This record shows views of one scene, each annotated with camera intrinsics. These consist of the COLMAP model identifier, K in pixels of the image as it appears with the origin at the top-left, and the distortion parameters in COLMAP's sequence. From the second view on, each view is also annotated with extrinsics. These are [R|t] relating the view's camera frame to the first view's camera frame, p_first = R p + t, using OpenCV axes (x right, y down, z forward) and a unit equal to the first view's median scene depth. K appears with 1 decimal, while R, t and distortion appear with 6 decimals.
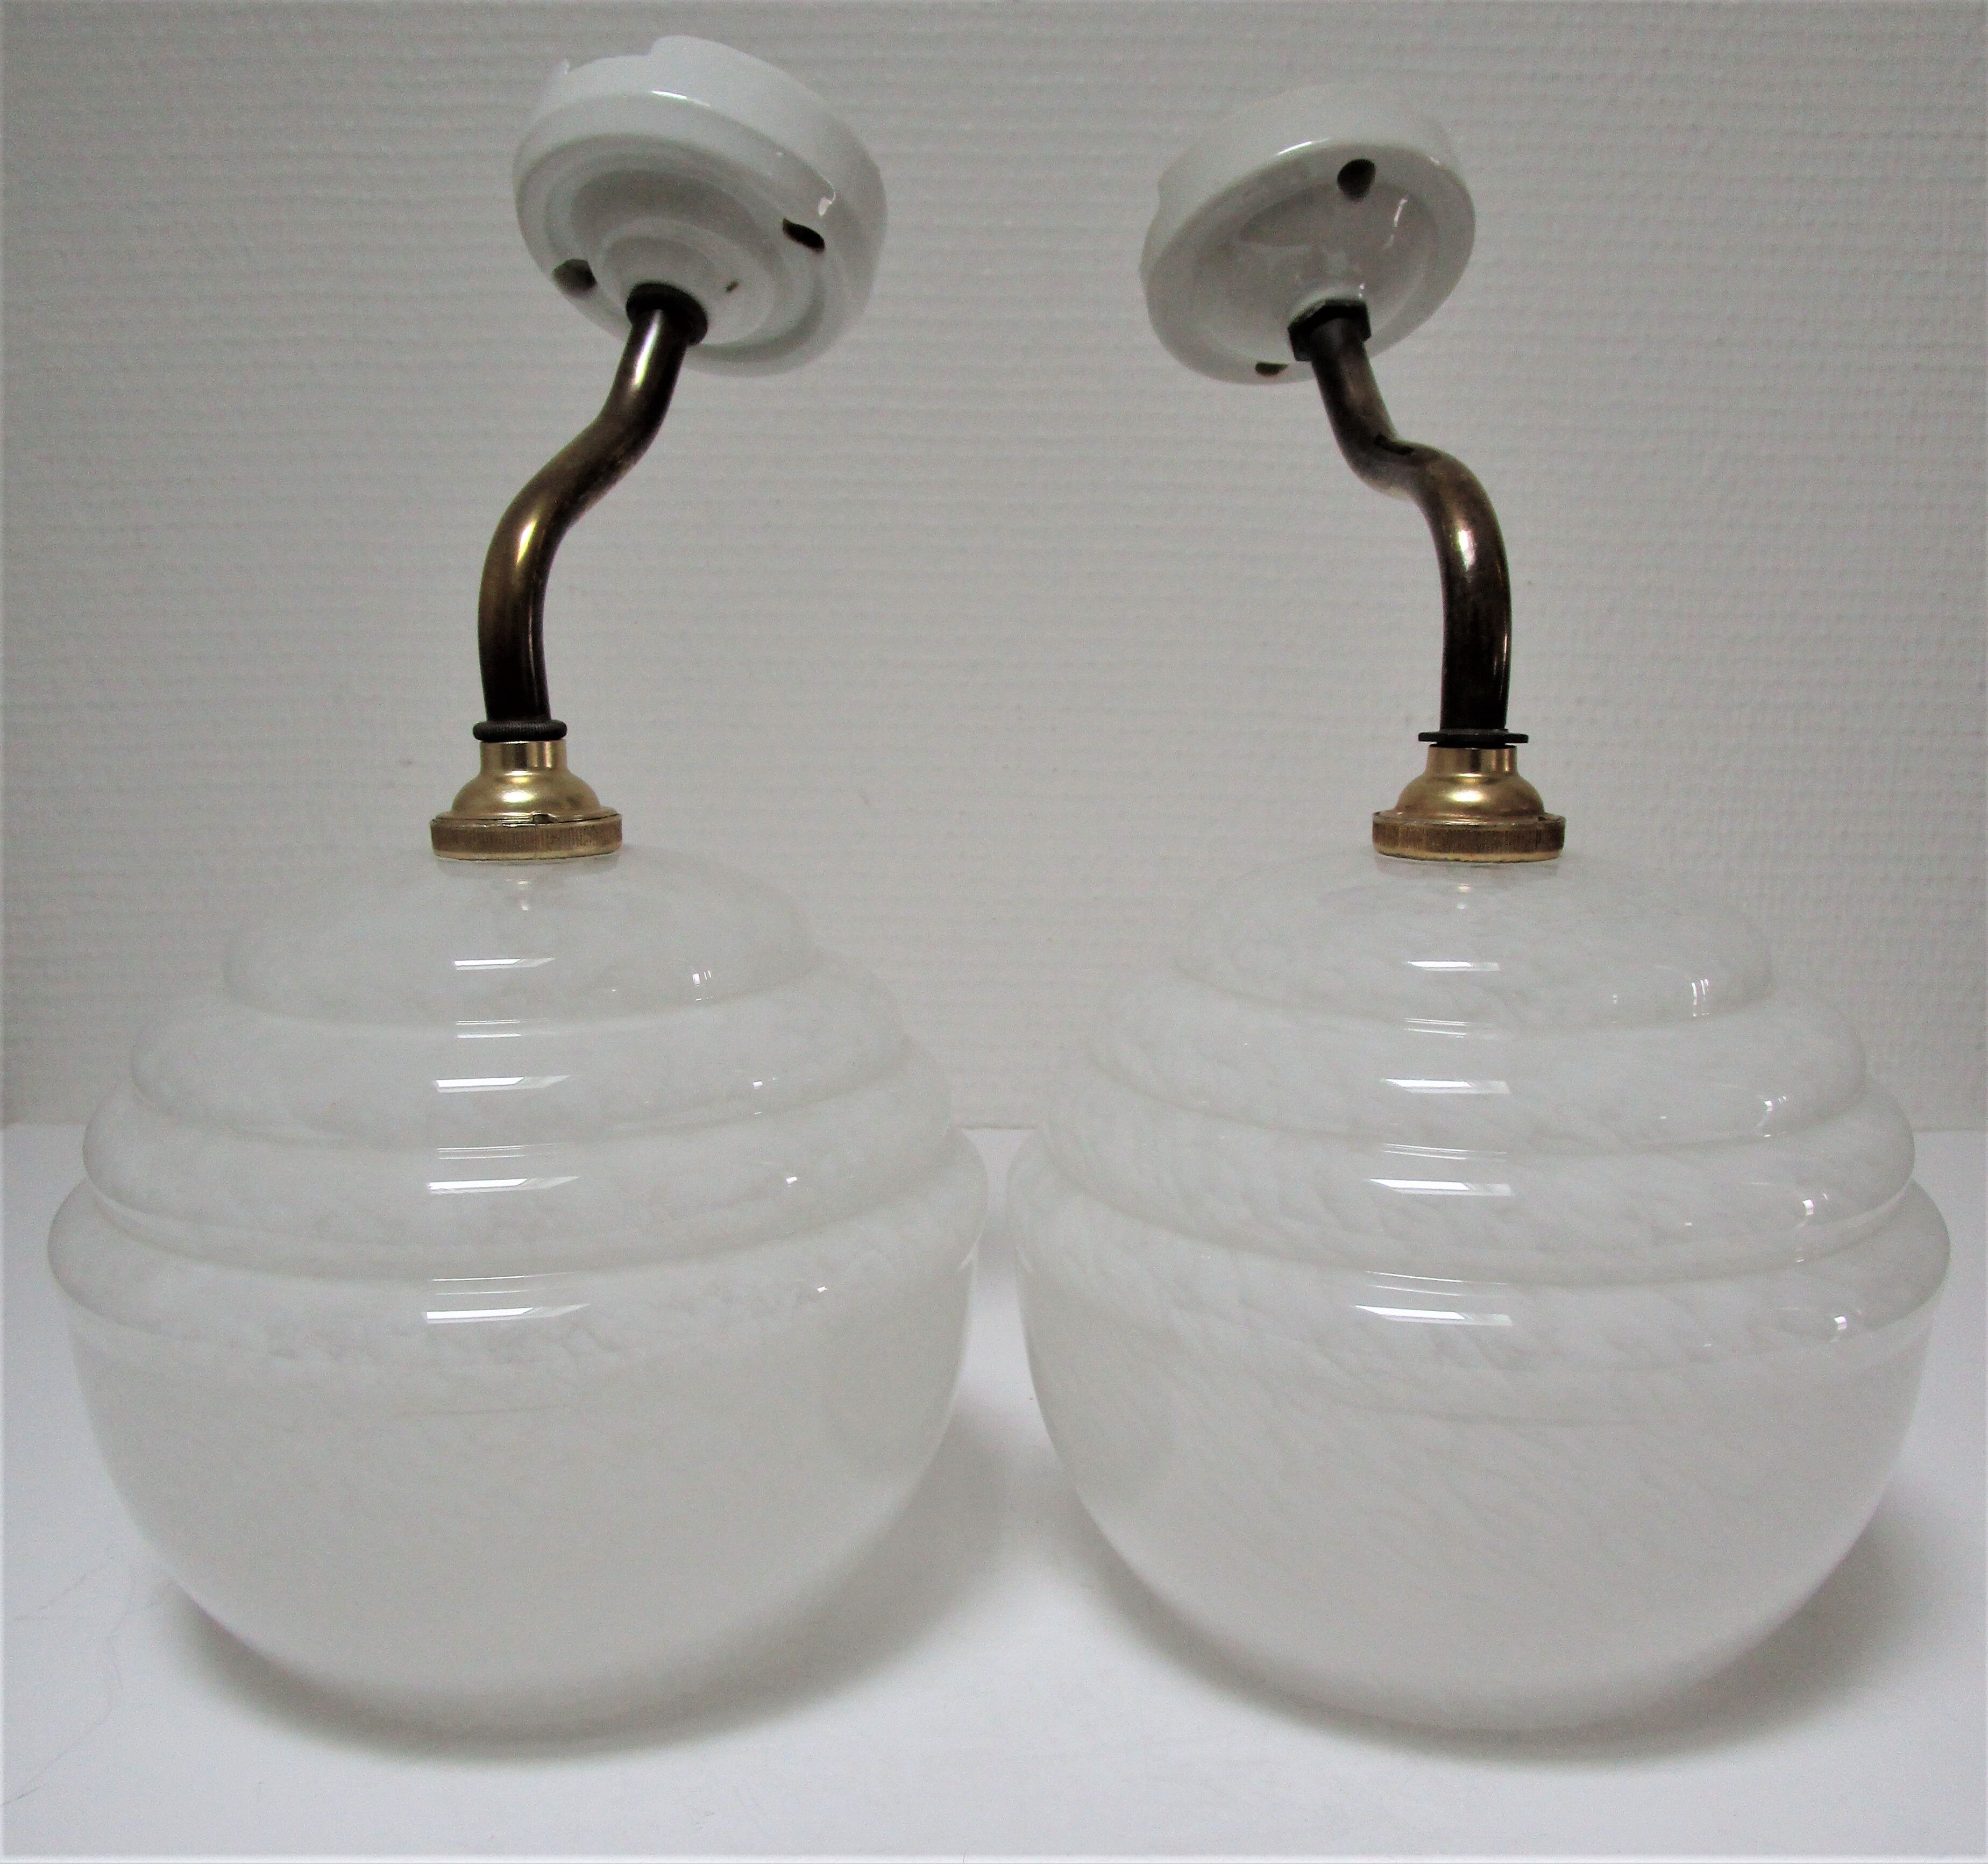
lens RADIAL K [[2205.6, 0, 979.4], [0, 2205.6, 976.5], [0, 0, 1]] dist [-0.018369, 0.000000]
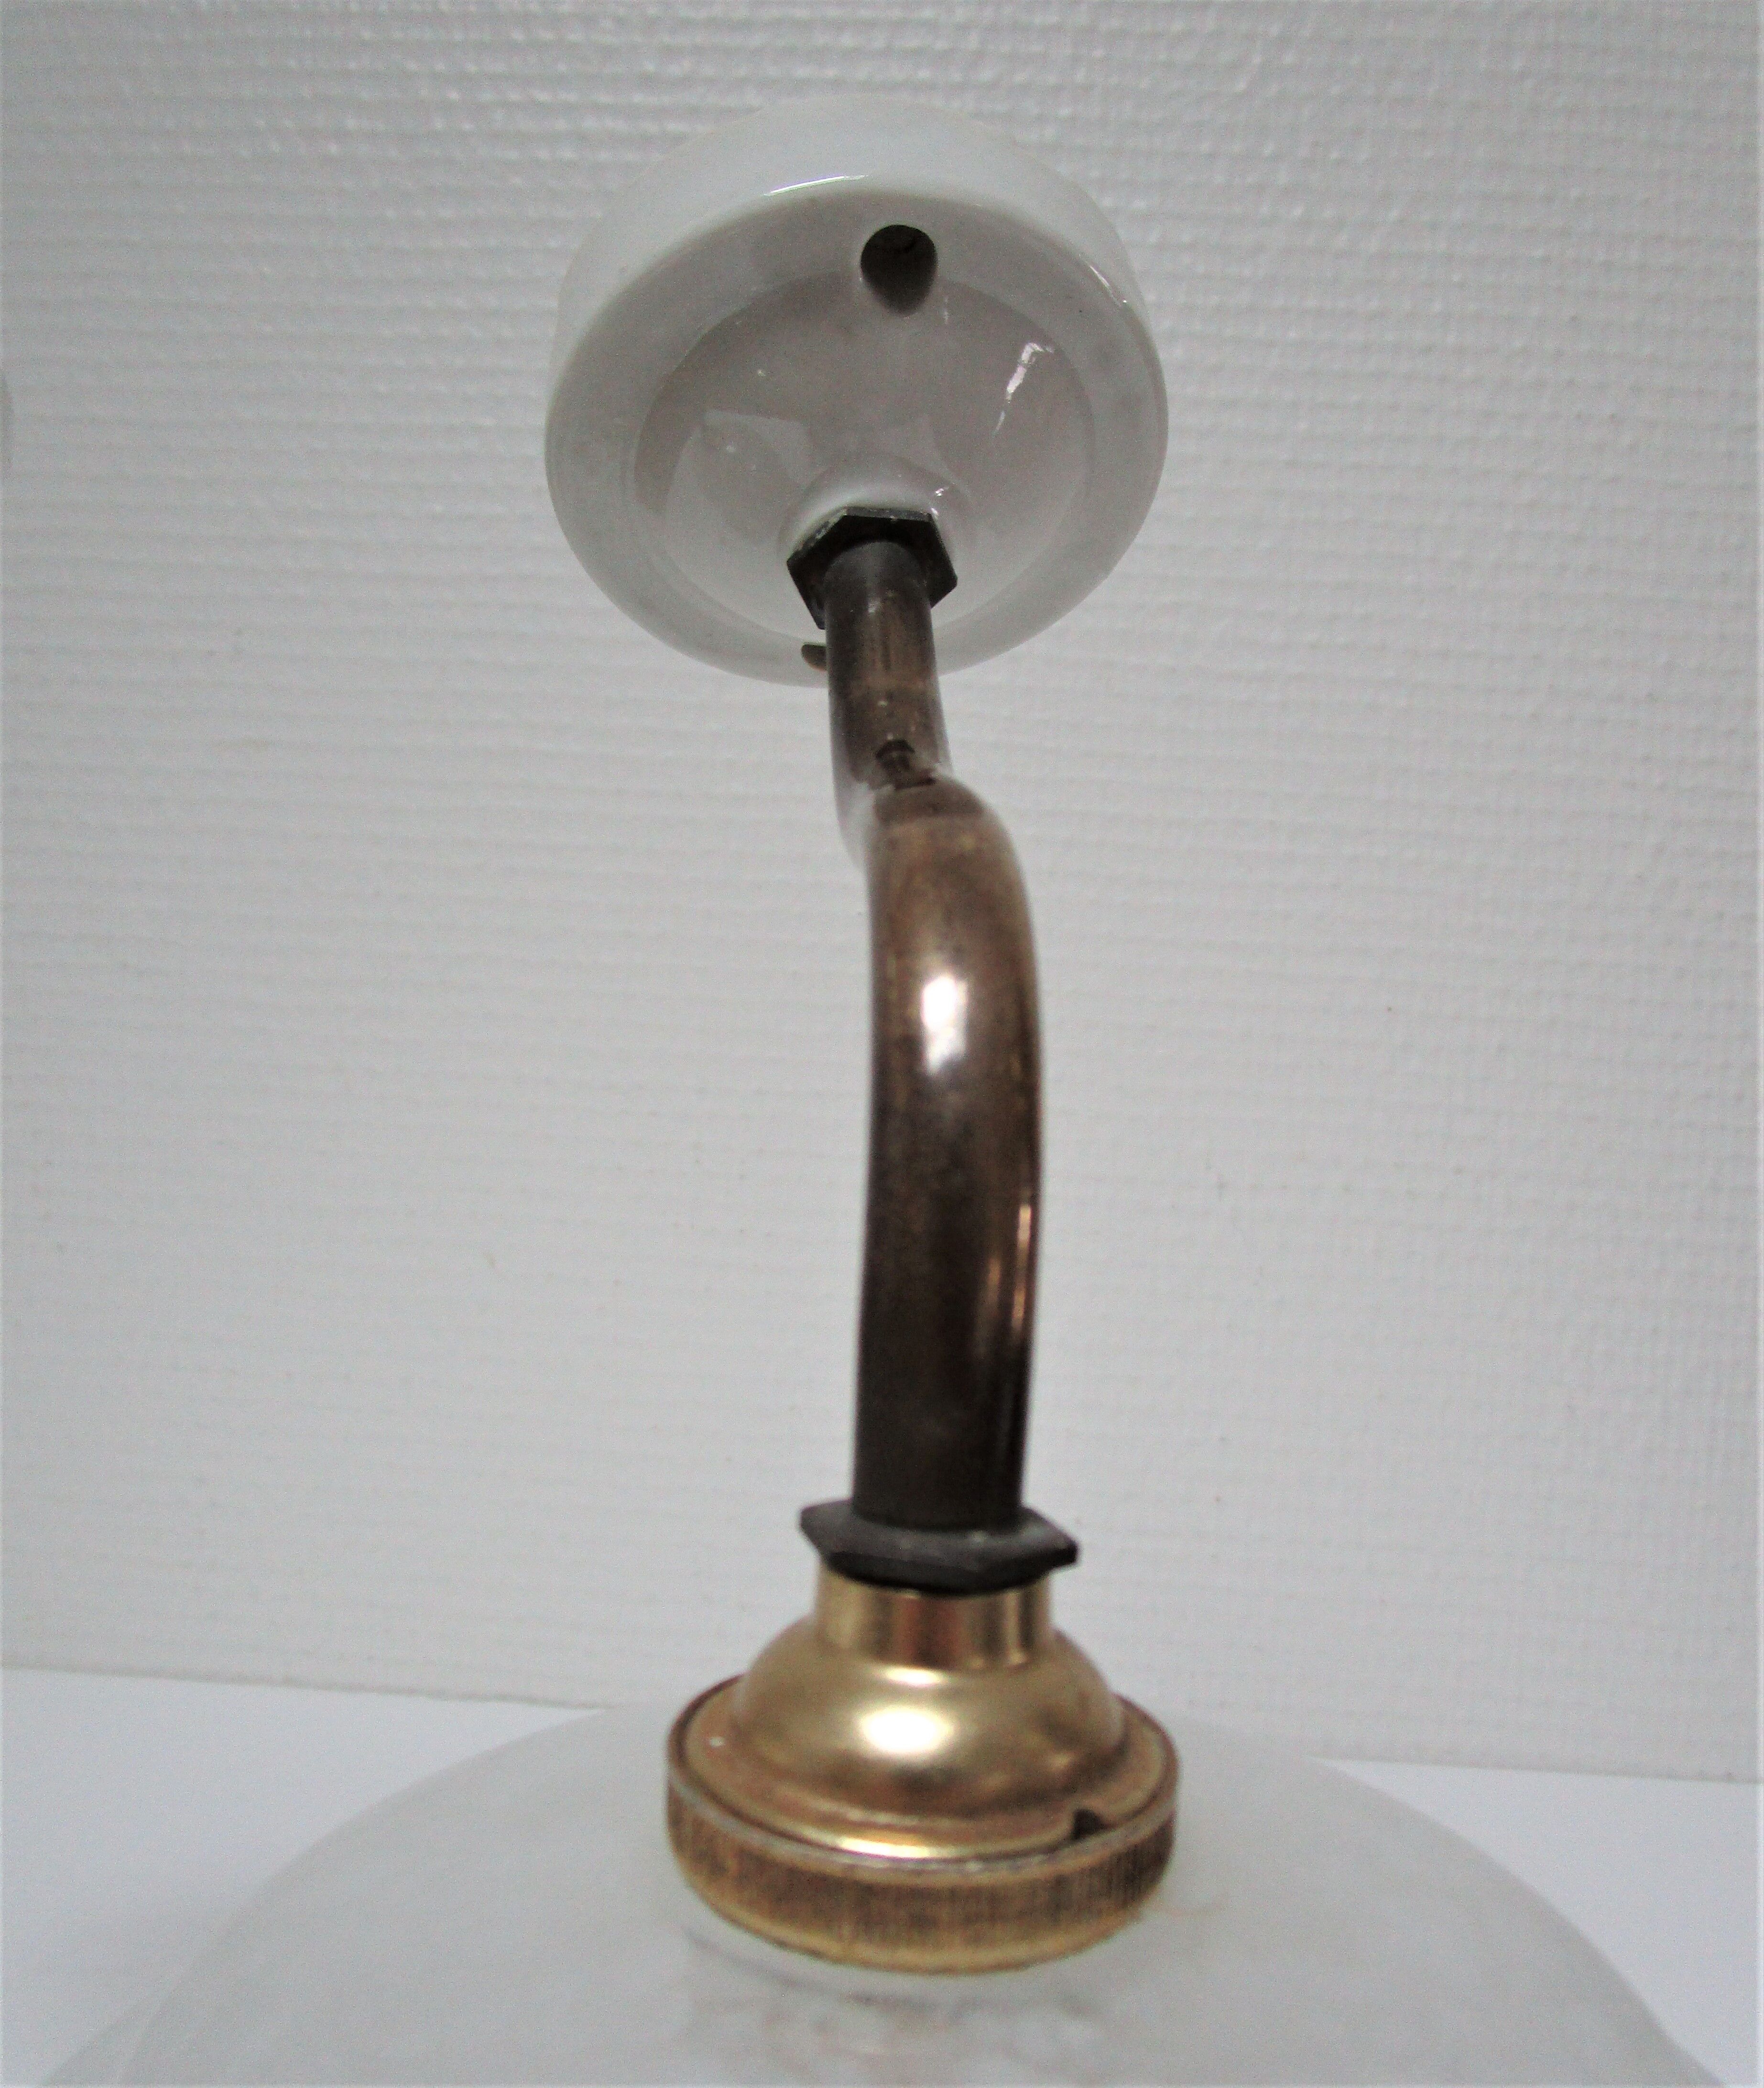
lens RADIAL K [[1905.0, 0, 925.6], [0, 1905.0, 1010.0], [0, 0, 1]] dist [-0.016093, -0.003492]
pose [[0.997958, 0.039315, -0.050344, 0.226649], [-0.046098, 0.988853, -0.141581, -0.145134], [0.044216, 0.143613, 0.988646, 0.651369]]
